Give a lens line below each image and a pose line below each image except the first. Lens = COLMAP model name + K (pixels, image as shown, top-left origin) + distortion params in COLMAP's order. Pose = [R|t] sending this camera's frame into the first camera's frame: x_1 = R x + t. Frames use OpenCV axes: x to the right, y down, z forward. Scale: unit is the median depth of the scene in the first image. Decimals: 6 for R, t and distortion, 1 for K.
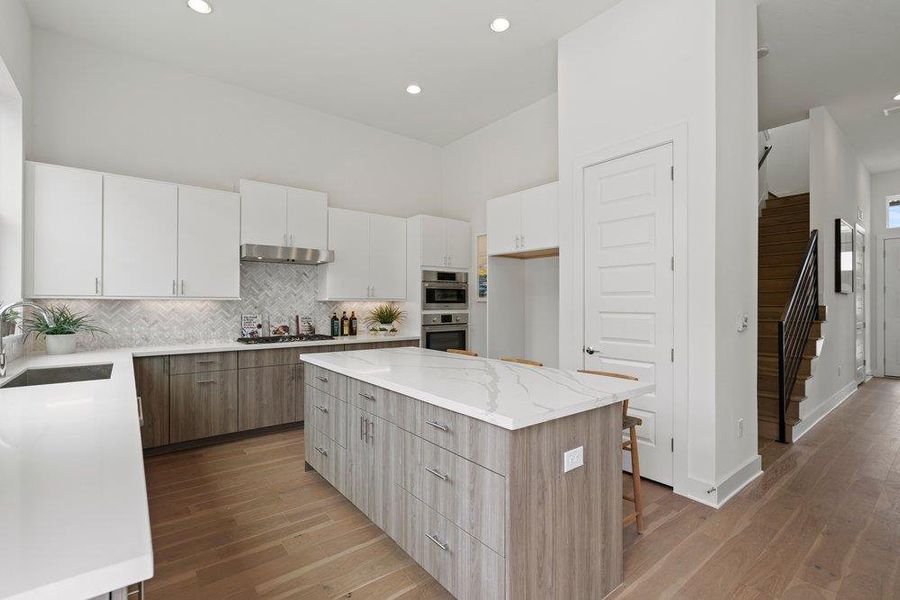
lens RADIAL K [[409.1, 0, 450.0], [0, 409.1, 300.0], [0, 0, 1]] dist [-0.001601, 0.001091]
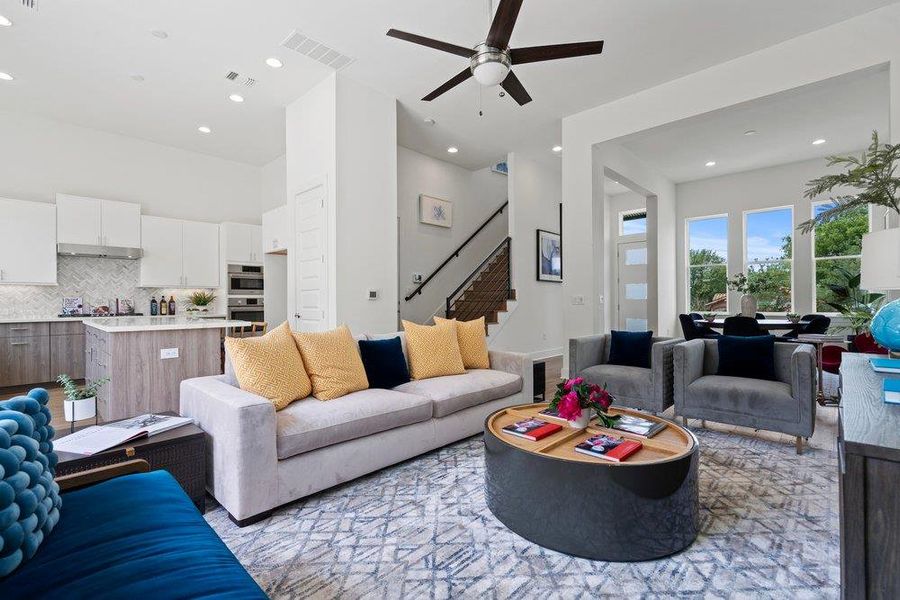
lens RADIAL K [[409.1, 0, 450.0], [0, 409.1, 300.0], [0, 0, 1]] dist [-0.001601, 0.001091]
pose [[0.991347, -0.007528, 0.131049, 0.509725], [0.007183, 0.999969, 0.003106, 0.047104], [-0.131068, -0.002138, 0.991371, -0.425407]]
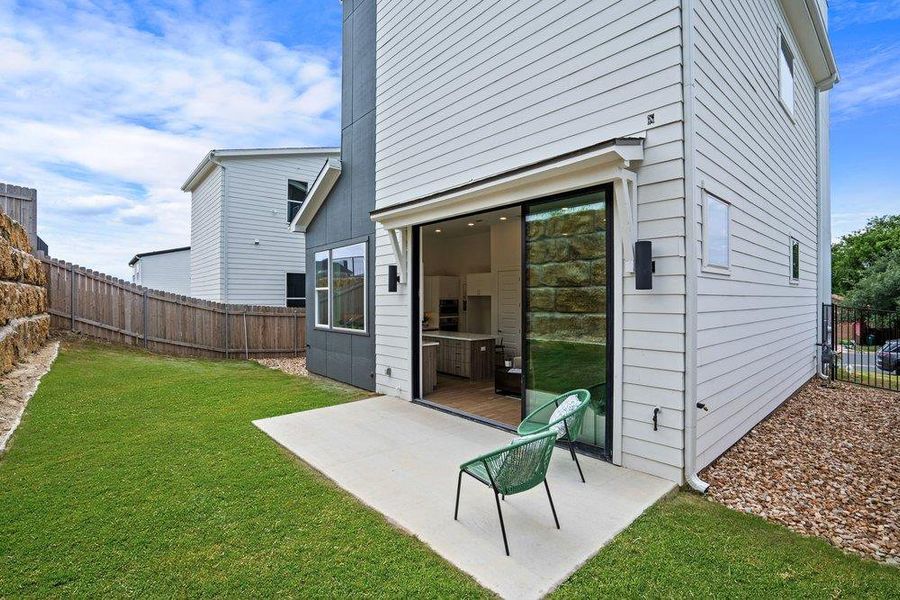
lens RADIAL K [[409.1, 0, 450.0], [0, 409.1, 300.0], [0, 0, 1]] dist [-0.001601, 0.001091]
pose [[0.998815, -0.003067, 0.048573, -0.134141], [0.002392, 0.999900, 0.013965, -0.110585], [-0.048611, -0.013832, 0.998722, -1.510232]]
